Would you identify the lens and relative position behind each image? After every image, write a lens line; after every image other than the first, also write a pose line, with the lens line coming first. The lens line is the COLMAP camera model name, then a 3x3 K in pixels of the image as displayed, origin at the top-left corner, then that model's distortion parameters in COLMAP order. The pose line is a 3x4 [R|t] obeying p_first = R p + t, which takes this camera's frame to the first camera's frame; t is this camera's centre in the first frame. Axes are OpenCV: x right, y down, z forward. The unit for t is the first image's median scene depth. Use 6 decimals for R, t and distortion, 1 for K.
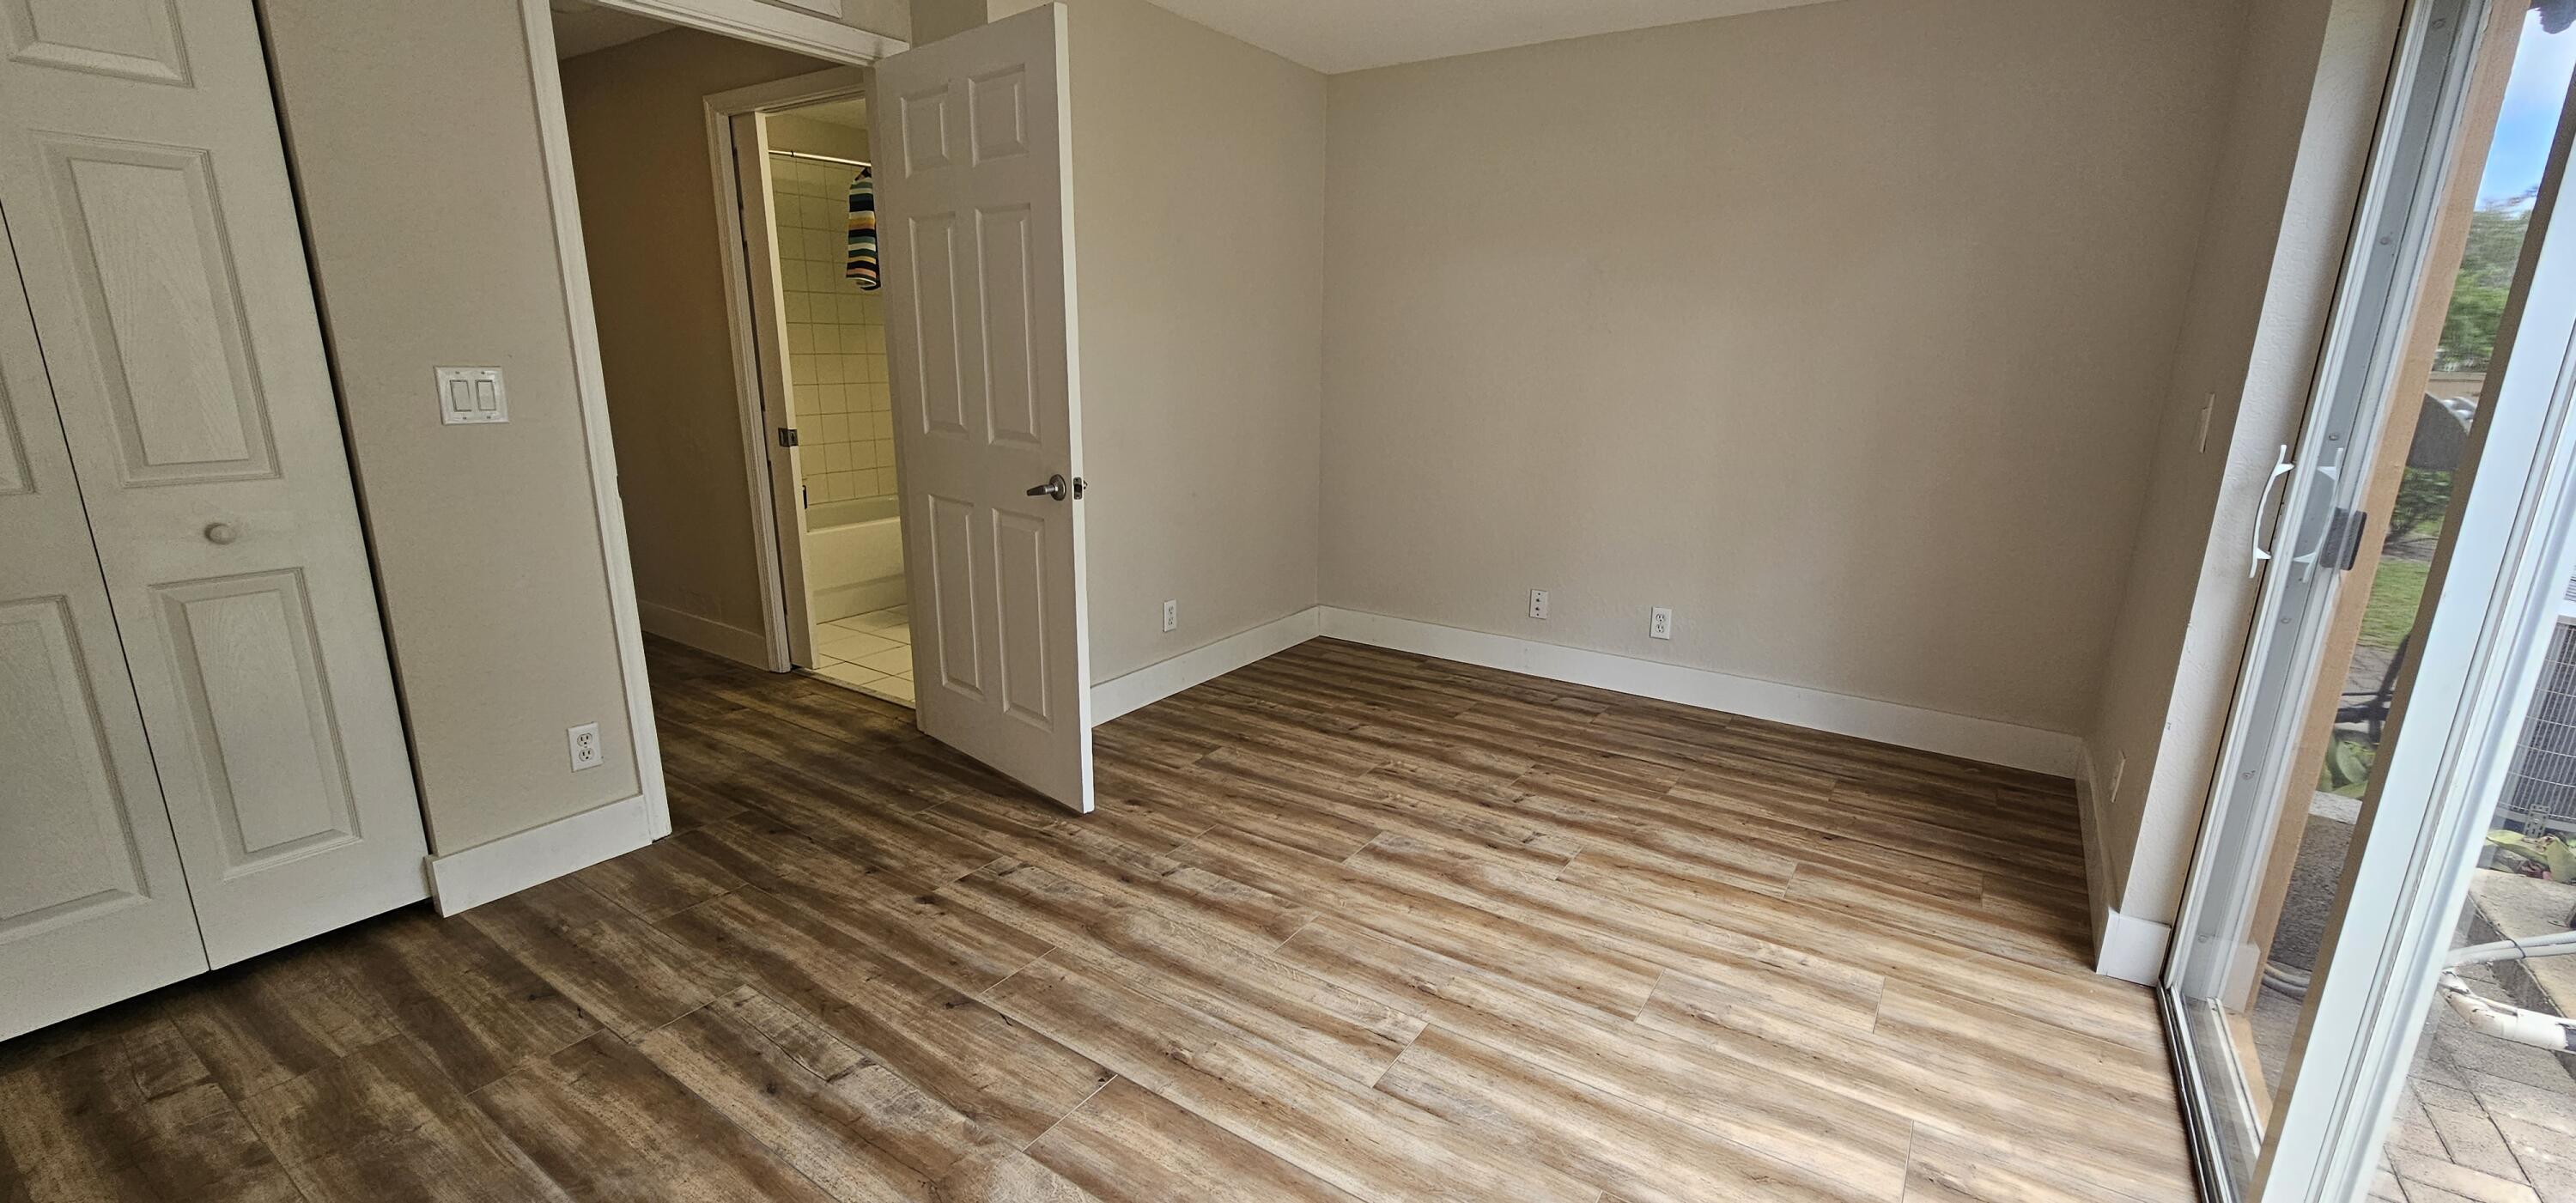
lens RADIAL K [[1054.6, 0, 1286.4], [0, 1054.6, 610.9], [0, 0, 1]] dist [-0.001111, -0.000024]
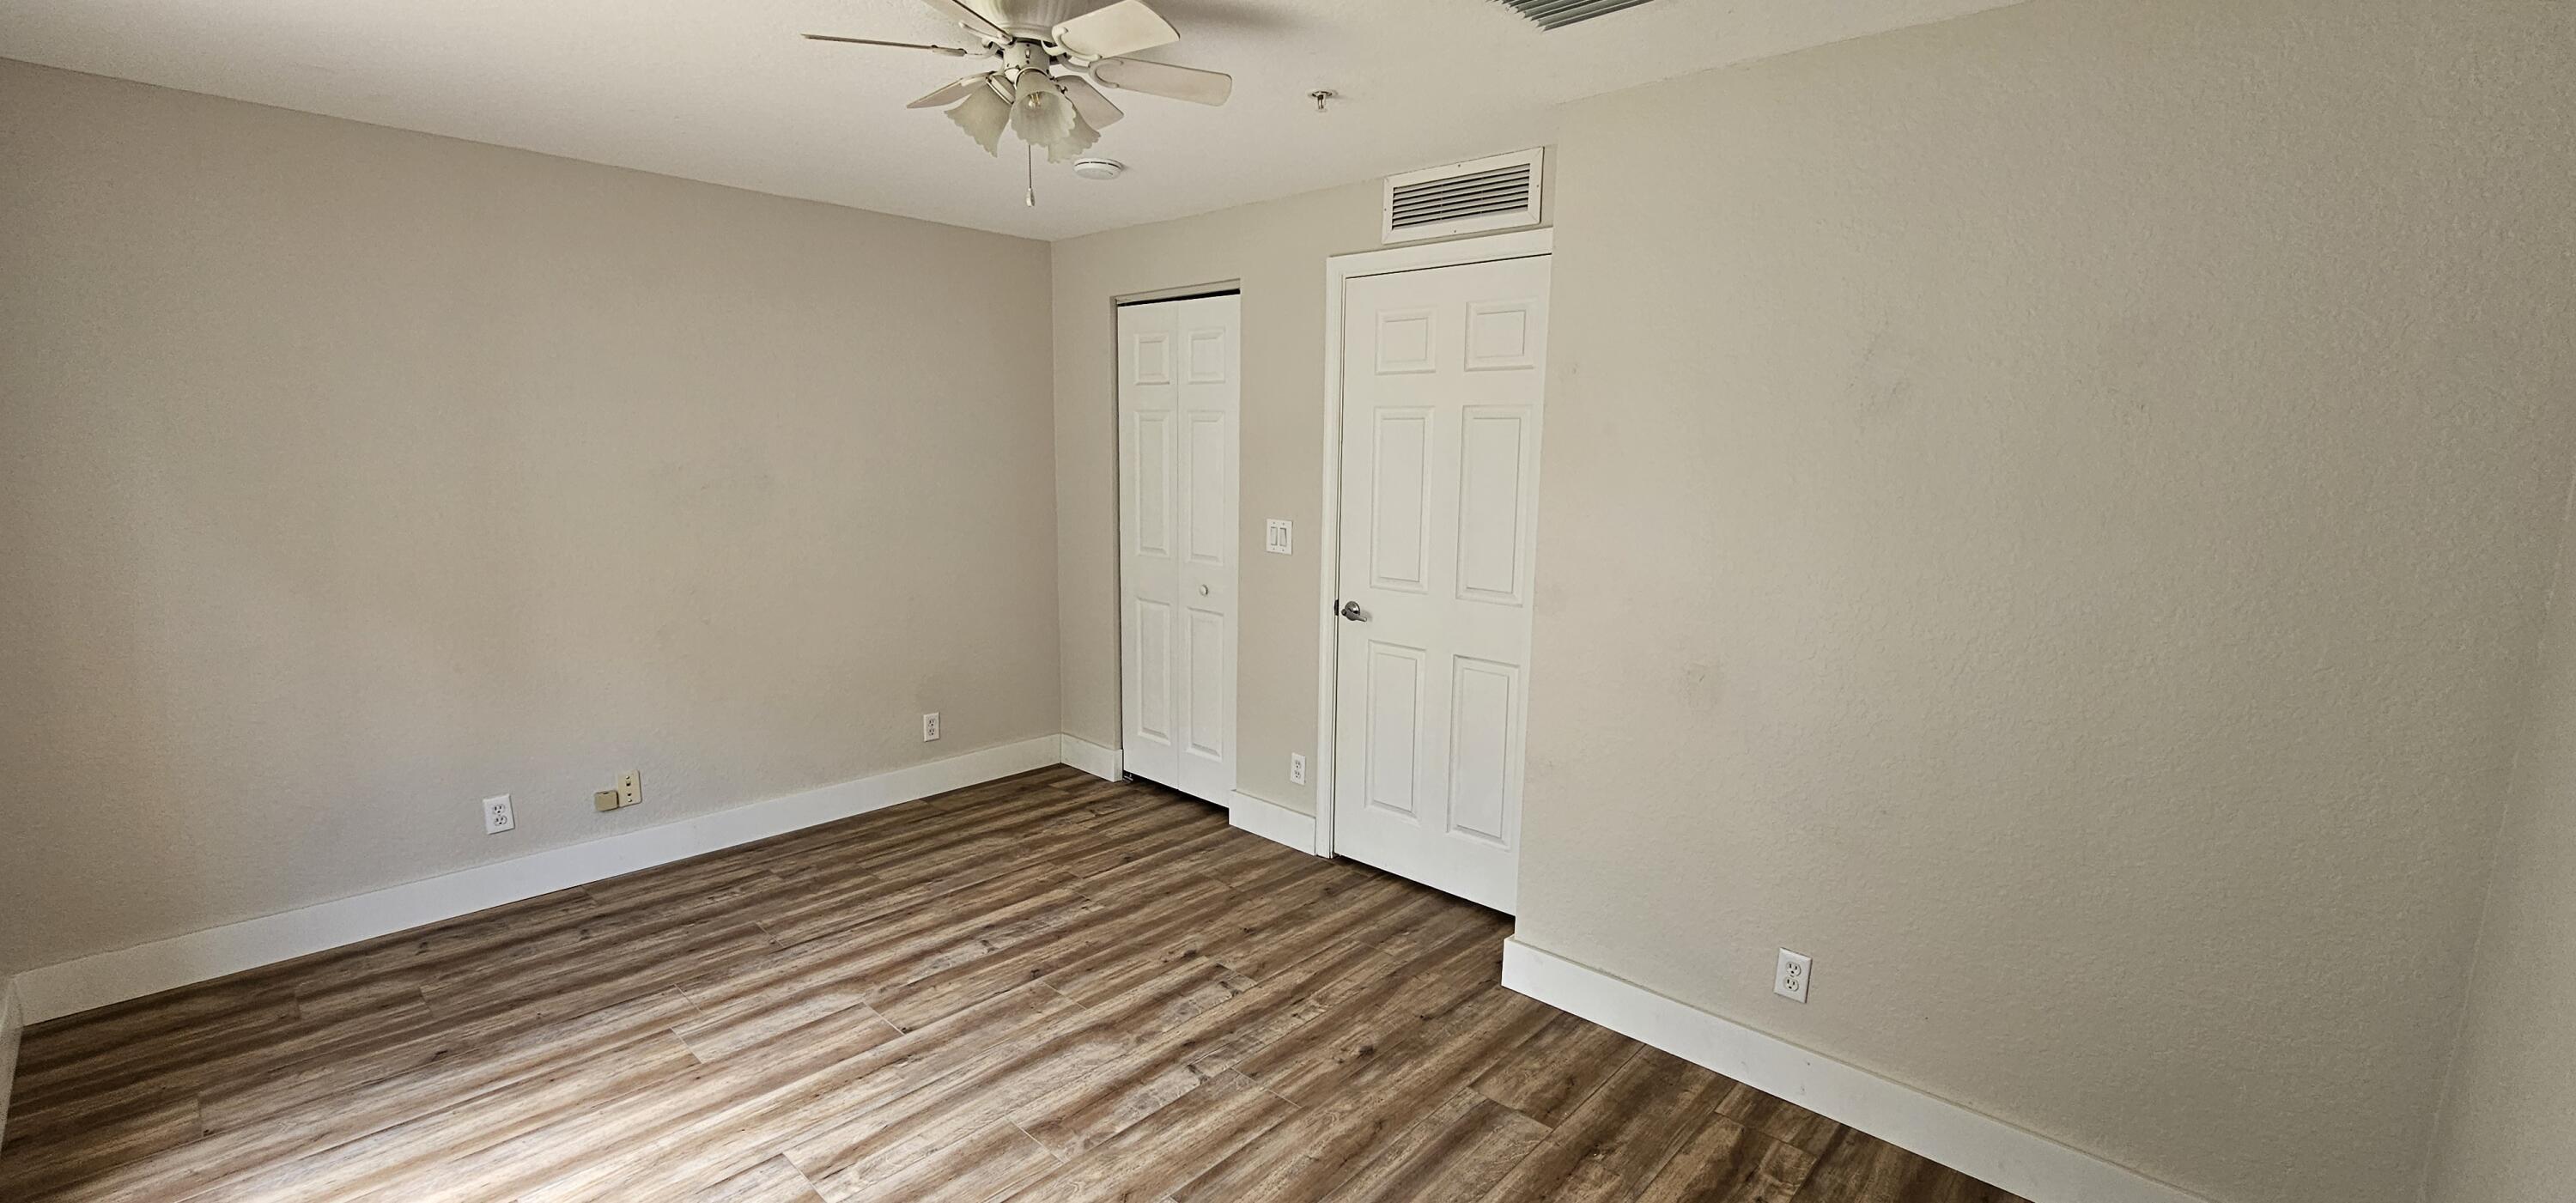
lens RADIAL K [[1054.6, 0, 1286.4], [0, 1054.6, 610.9], [0, 0, 1]] dist [-0.001111, -0.000024]
pose [[-0.150086, 0.147049, -0.977676, 0.870230], [-0.261583, 0.947731, 0.182701, -0.399908], [0.953440, 0.283165, -0.103776, 1.218195]]
